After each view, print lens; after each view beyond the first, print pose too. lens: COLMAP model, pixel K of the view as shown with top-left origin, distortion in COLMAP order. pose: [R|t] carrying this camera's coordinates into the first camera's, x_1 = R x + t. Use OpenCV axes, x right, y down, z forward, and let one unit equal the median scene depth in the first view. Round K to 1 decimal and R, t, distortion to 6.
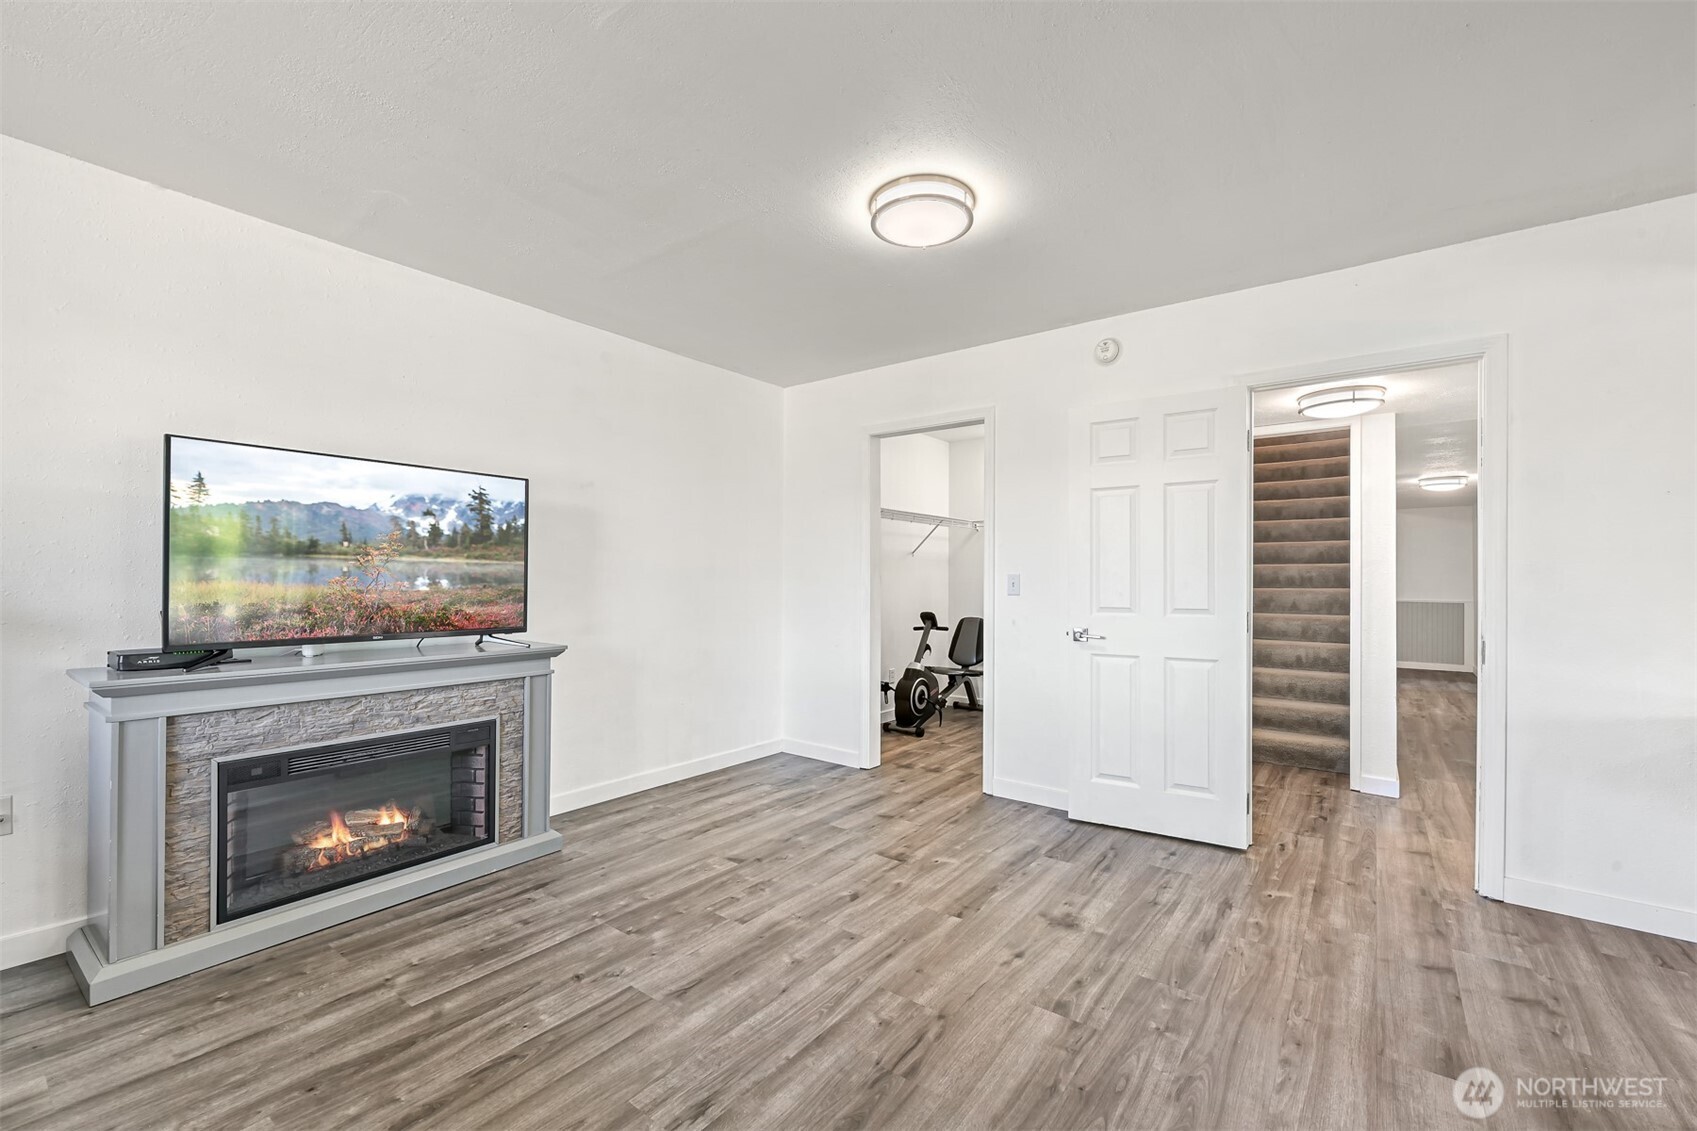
lens RADIAL K [[697.3, 0, 848.5], [0, 697.3, 565.5], [0, 0, 1]] dist [-0.001316, -0.000133]
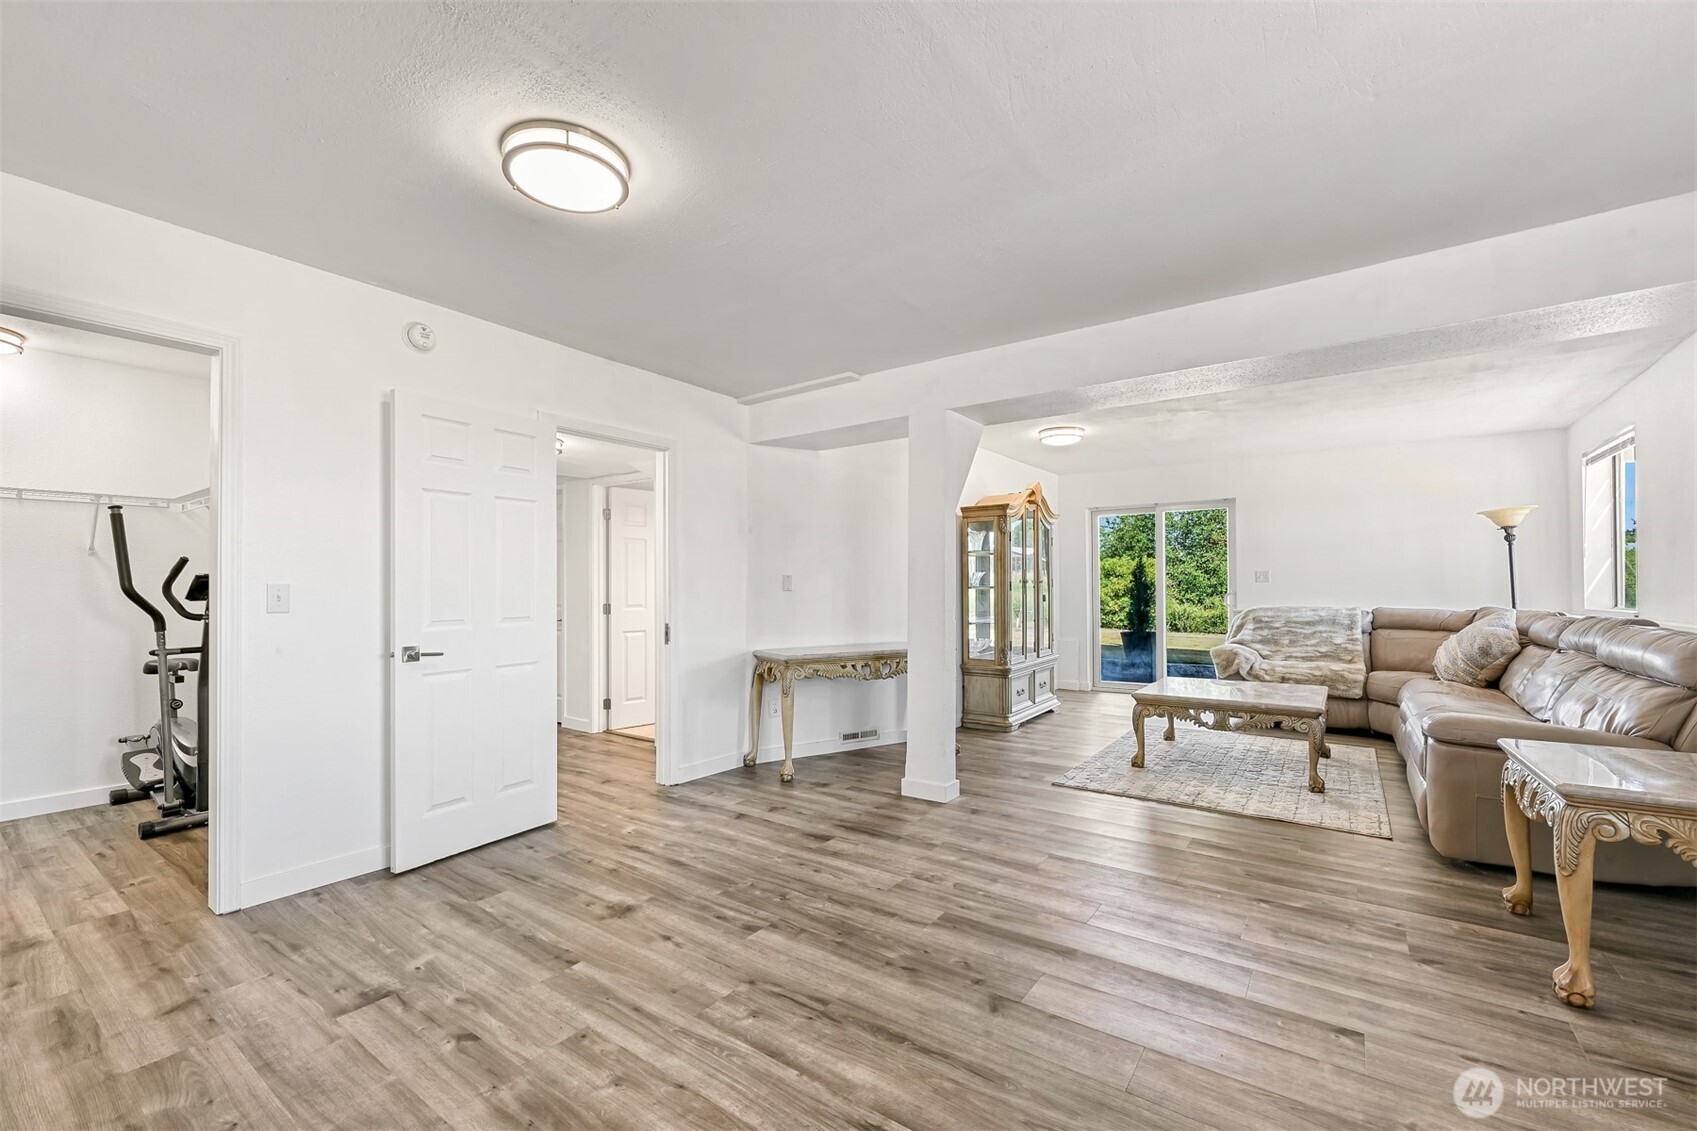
lens RADIAL K [[697.3, 0, 848.5], [0, 697.3, 565.5], [0, 0, 1]] dist [-0.001316, -0.000133]
pose [[-0.012381, 0.028910, 0.999505, -0.729574], [-0.013114, 0.999491, -0.029072, 0.011817], [-0.999837, -0.013468, -0.011996, 0.637465]]
